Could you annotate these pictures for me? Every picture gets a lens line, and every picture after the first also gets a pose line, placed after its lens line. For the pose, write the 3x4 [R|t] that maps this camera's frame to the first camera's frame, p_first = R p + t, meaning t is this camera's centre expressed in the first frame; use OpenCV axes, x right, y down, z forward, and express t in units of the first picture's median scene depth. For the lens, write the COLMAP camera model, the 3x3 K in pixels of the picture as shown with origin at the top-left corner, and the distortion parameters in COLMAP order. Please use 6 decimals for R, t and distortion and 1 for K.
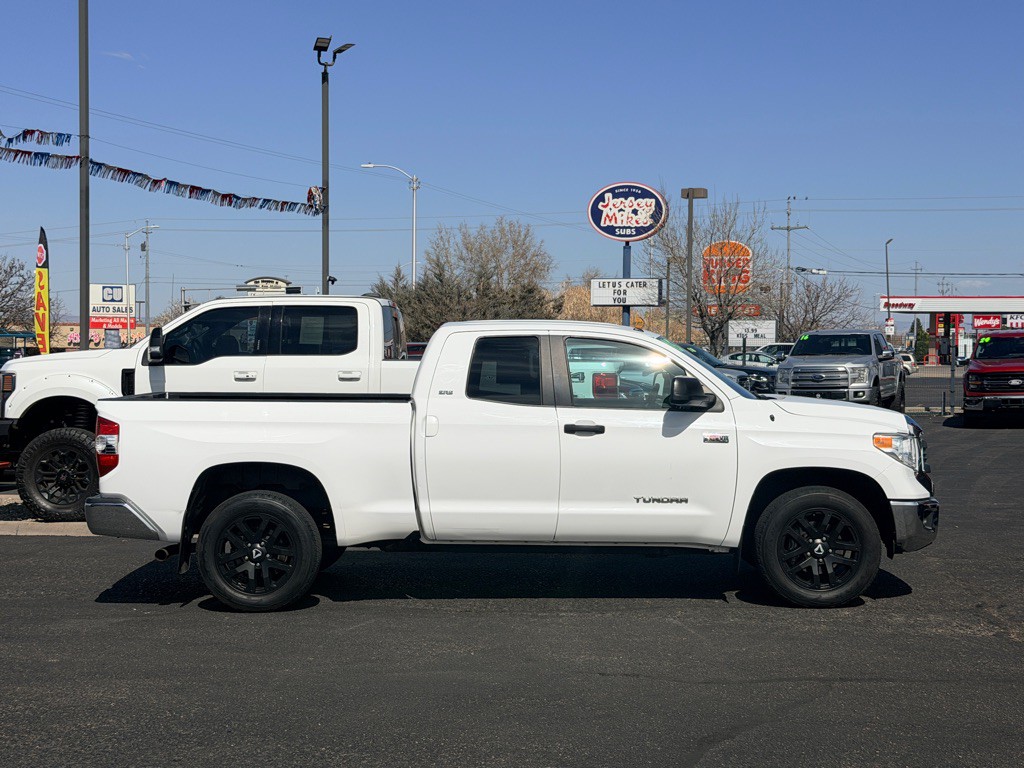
lens RADIAL K [[1712.1, 0, 512.0], [0, 1712.1, 384.0], [0, 0, 1]] dist [0.140387, 0.051690]
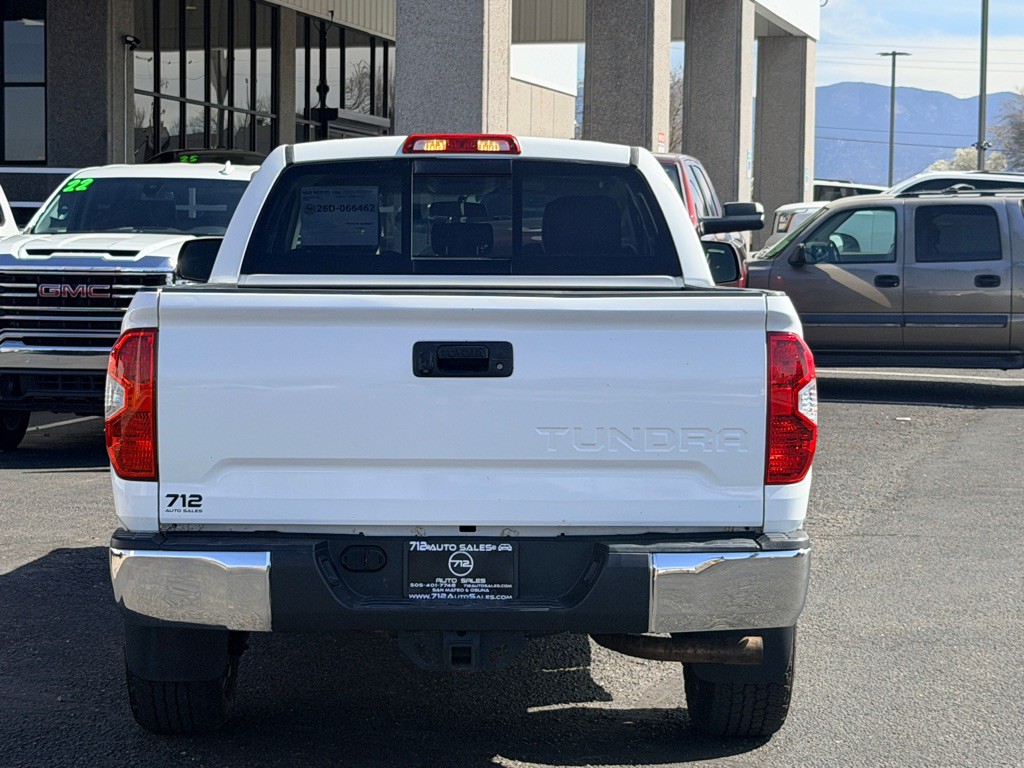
lens RADIAL K [[2308.3, 0, 512.0], [0, 2308.3, 384.0], [0, 0, 1]] dist [0.178861, -0.127641]
pose [[-0.047807, -0.057288, 0.997212, -0.193057], [0.016489, 0.998173, 0.058134, -0.000505], [-0.998720, 0.019222, -0.046775, 0.270643]]
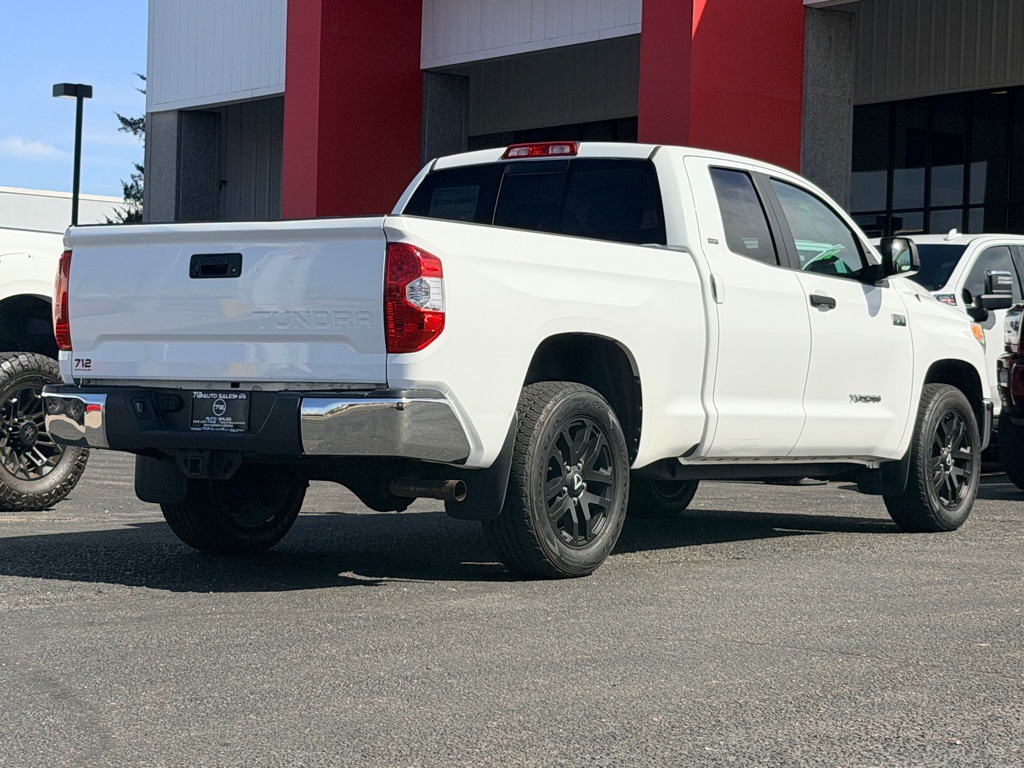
lens RADIAL K [[2308.3, 0, 512.0], [0, 2308.3, 384.0], [0, 0, 1]] dist [0.178861, -0.127641]
pose [[0.543571, 0.013011, 0.839262, -0.210663], [0.001577, 0.999862, -0.016522, 0.019032], [-0.839362, 0.010305, 0.543476, 0.139880]]
